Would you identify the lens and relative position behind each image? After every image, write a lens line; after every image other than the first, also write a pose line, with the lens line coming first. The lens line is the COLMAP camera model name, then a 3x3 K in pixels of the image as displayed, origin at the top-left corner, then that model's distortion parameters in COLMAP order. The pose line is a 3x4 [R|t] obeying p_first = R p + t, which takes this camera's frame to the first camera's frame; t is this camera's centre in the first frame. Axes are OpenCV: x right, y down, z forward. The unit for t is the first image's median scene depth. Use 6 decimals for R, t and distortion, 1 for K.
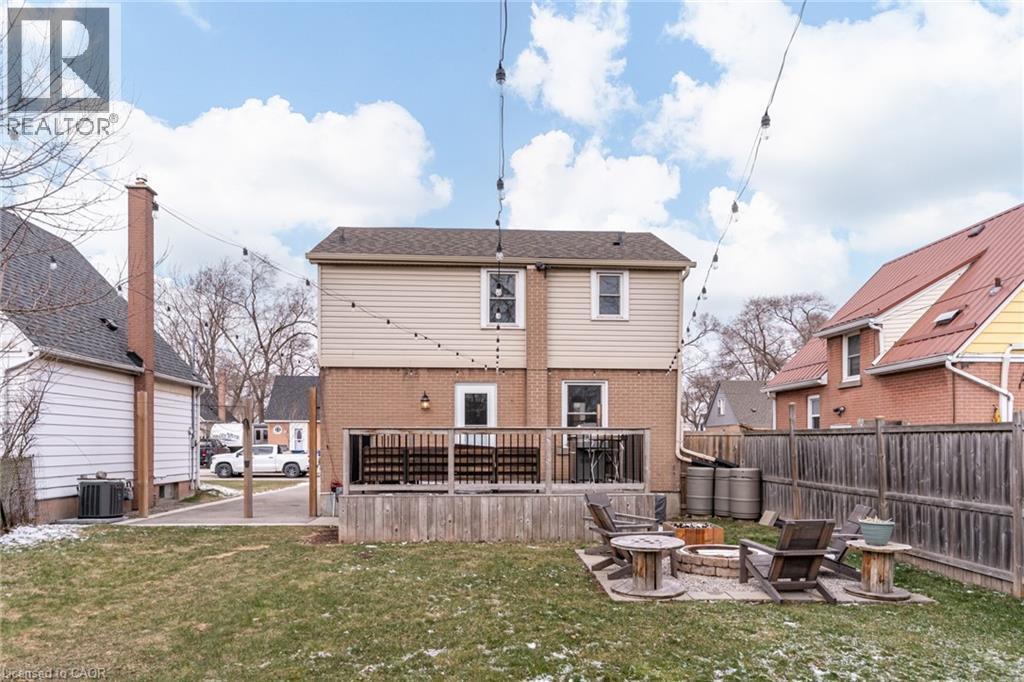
lens RADIAL K [[656.4, 0, 513.7], [0, 656.4, 442.0], [0, 0, 1]] dist [-0.001629, 0.000190]
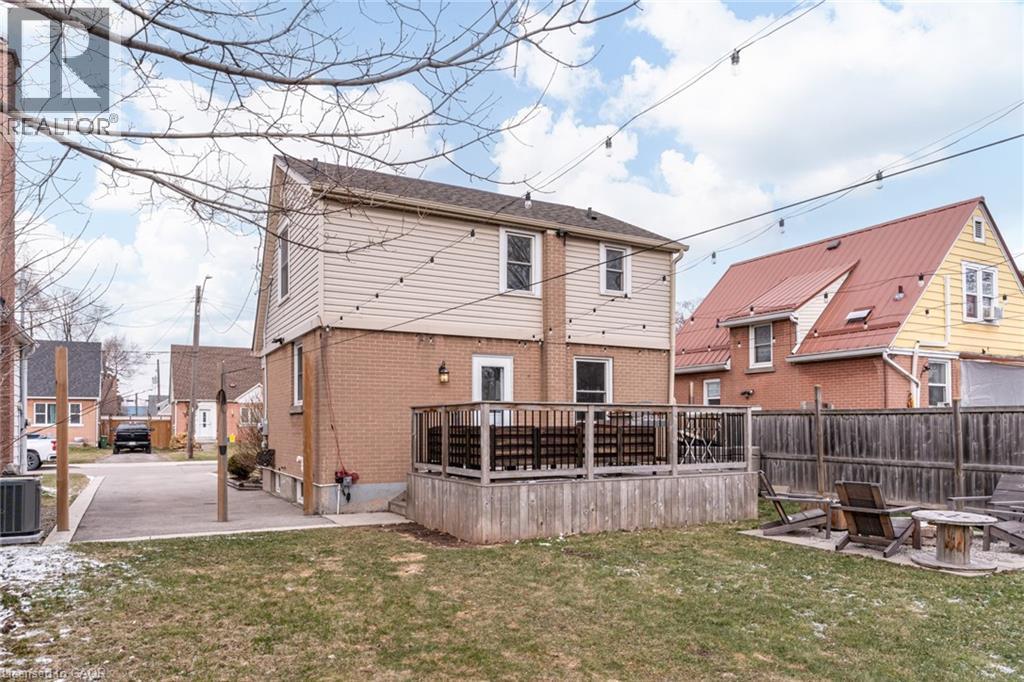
lens RADIAL K [[677.0, 0, 490.3], [0, 677.0, 414.8], [0, 0, 1]] dist [-0.001849, 0.000357]
pose [[0.913225, 0.005268, 0.407423, -0.439286], [0.000541, 0.999900, -0.014140, 0.004383], [-0.407456, 0.013133, 0.913130, 0.166314]]
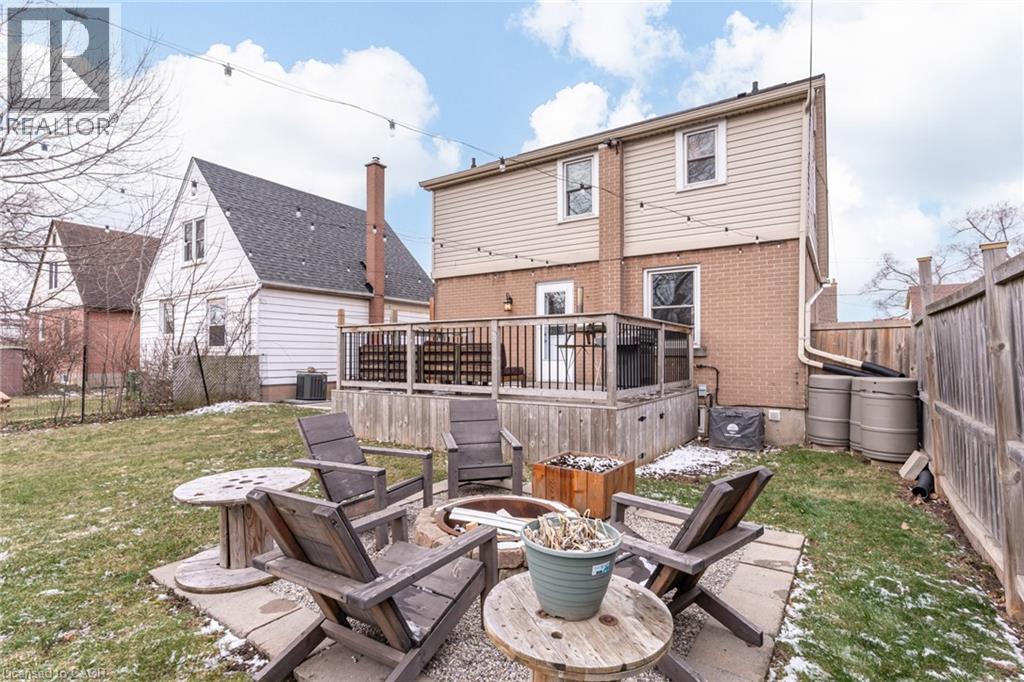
lens RADIAL K [[505.0, 0, 506.4], [0, 505.0, 345.1], [0, 0, 1]] dist [-0.001541, -0.000131]
pose [[0.788405, -0.011831, -0.615043, 0.342915], [-0.001114, 0.999786, -0.020660, 0.018422], [0.615156, 0.016973, 0.788223, 0.382714]]
